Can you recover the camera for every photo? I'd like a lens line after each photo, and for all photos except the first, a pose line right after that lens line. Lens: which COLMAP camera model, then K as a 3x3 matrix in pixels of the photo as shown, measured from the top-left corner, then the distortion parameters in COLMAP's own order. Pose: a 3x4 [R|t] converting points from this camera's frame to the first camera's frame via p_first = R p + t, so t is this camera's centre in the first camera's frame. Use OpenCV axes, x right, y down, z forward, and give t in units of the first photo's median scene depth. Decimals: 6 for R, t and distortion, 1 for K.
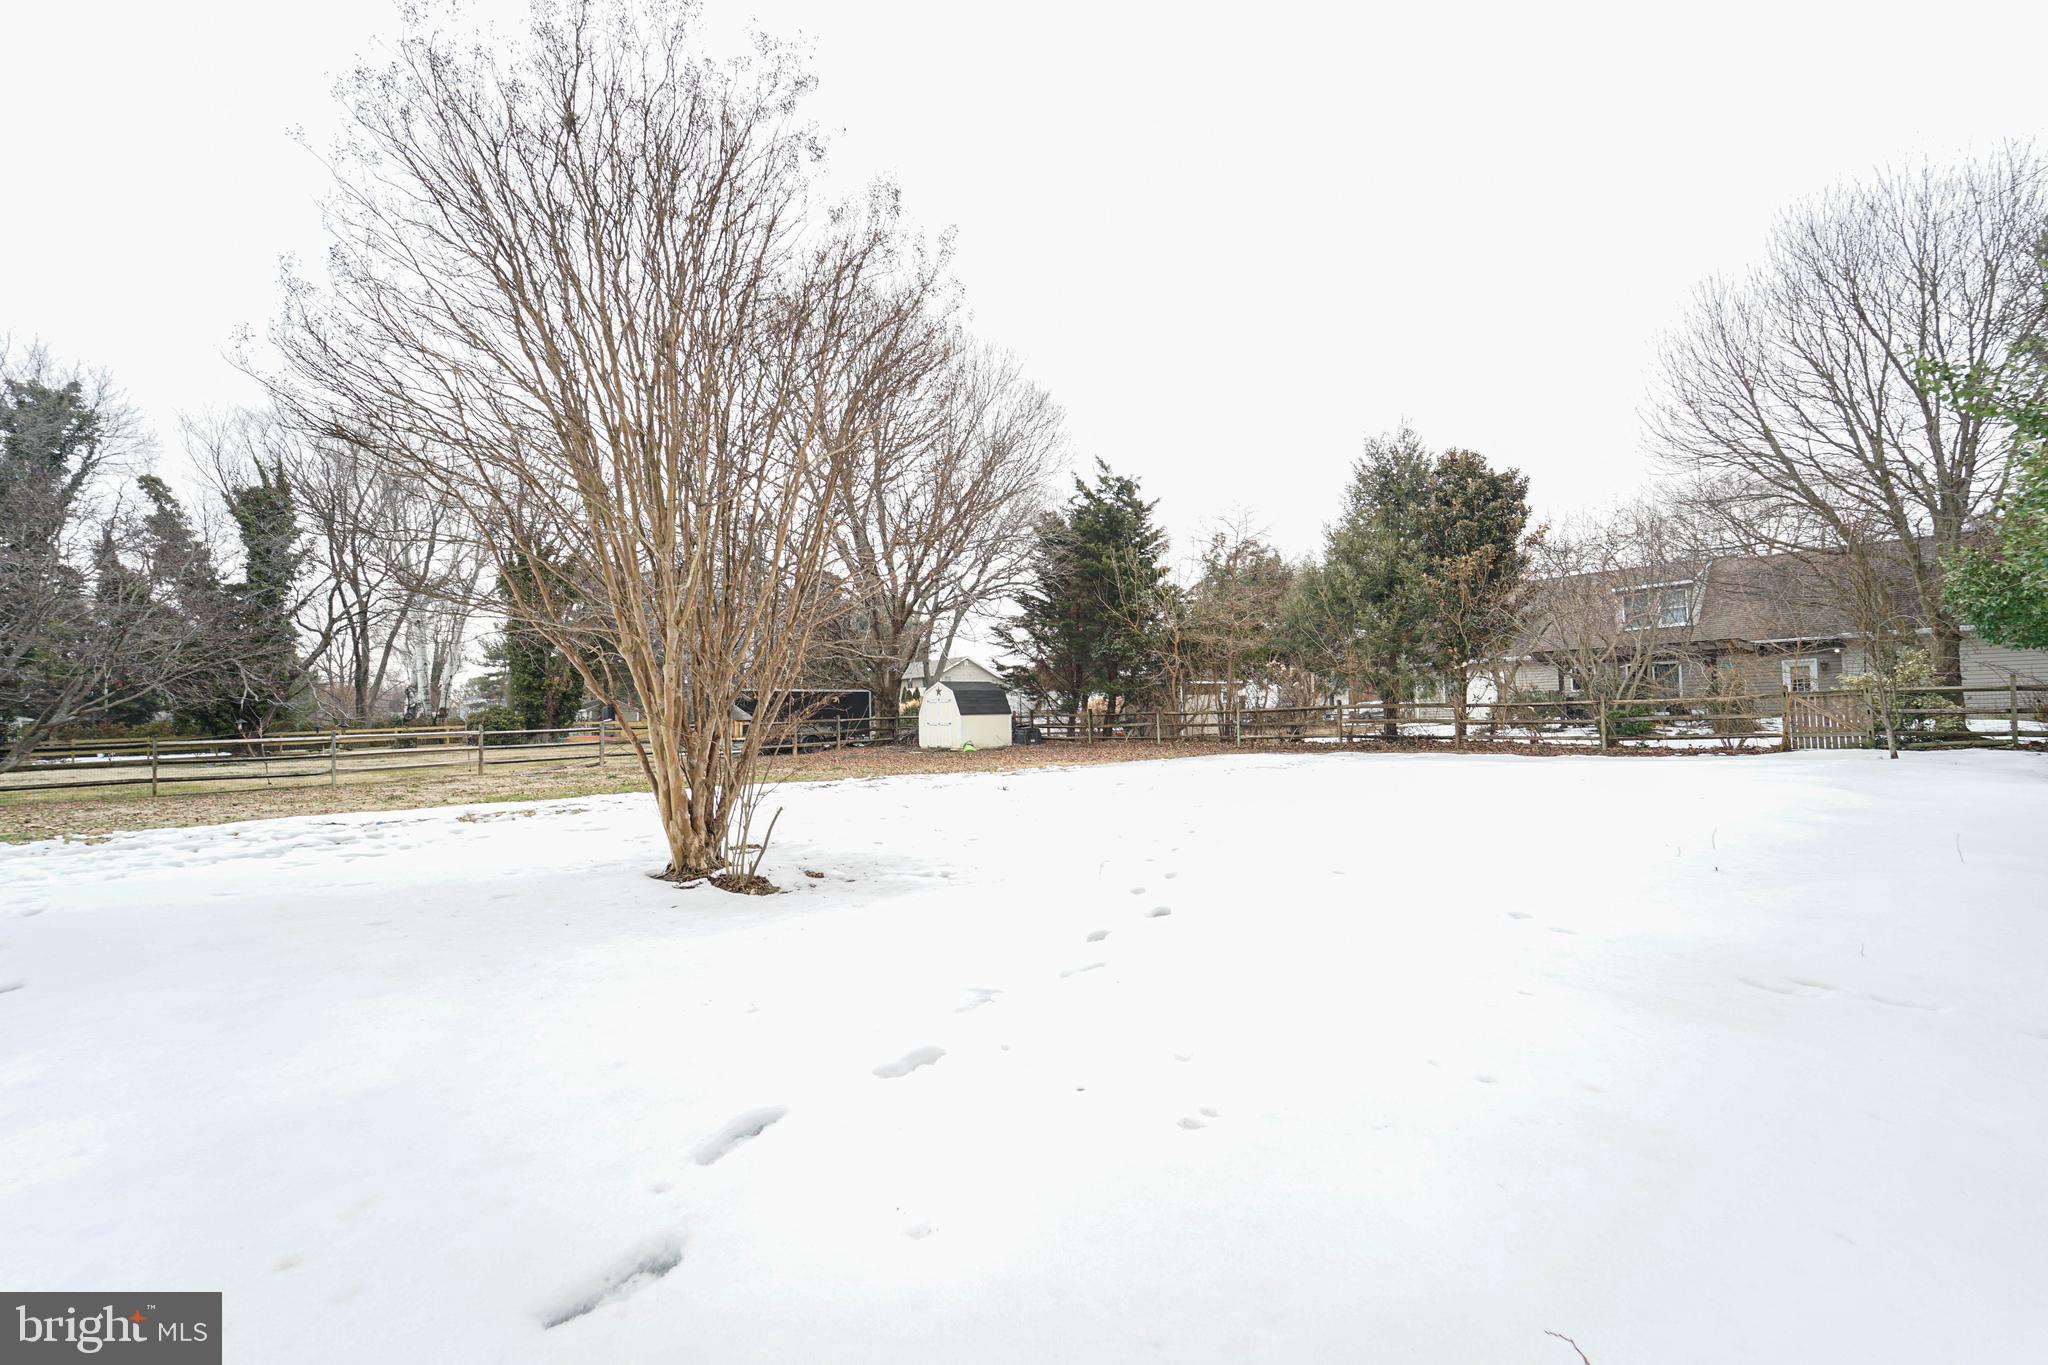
lens RADIAL K [[818.8, 0, 1039.1], [0, 818.8, 682.7], [0, 0, 1]] dist [0.005015, -0.001800]
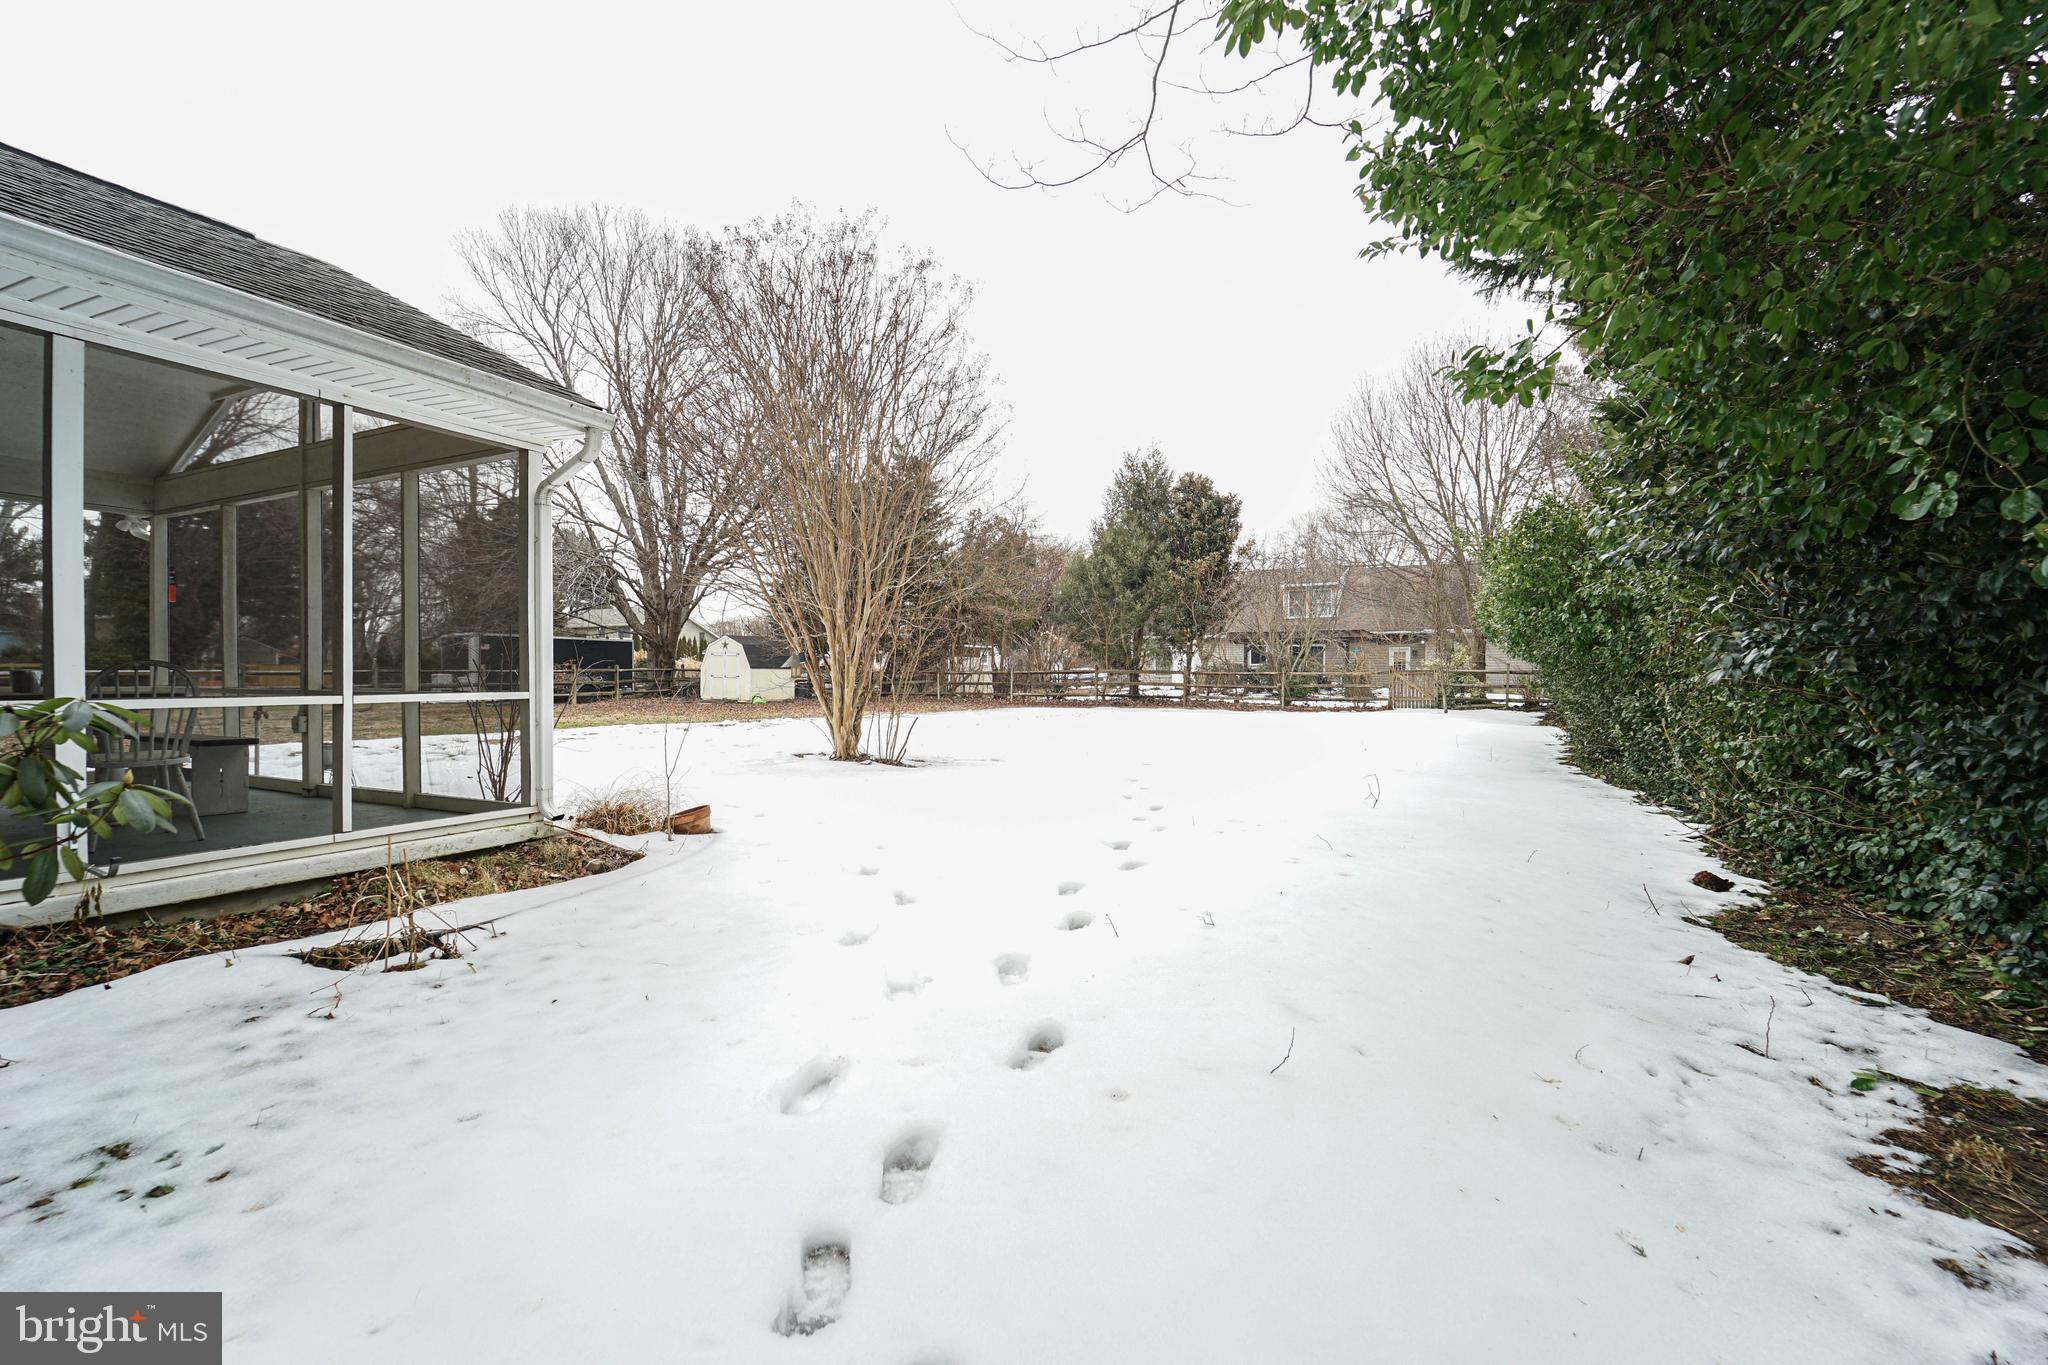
lens RADIAL K [[818.8, 0, 1011.2], [0, 818.8, 680.1], [0, 0, 1]] dist [0.005015, -0.001800]
pose [[0.952935, 0.027125, 0.301960, -0.142303], [-0.040887, 0.998389, 0.039348, -0.000438], [-0.300406, -0.049842, 0.952508, -0.151856]]
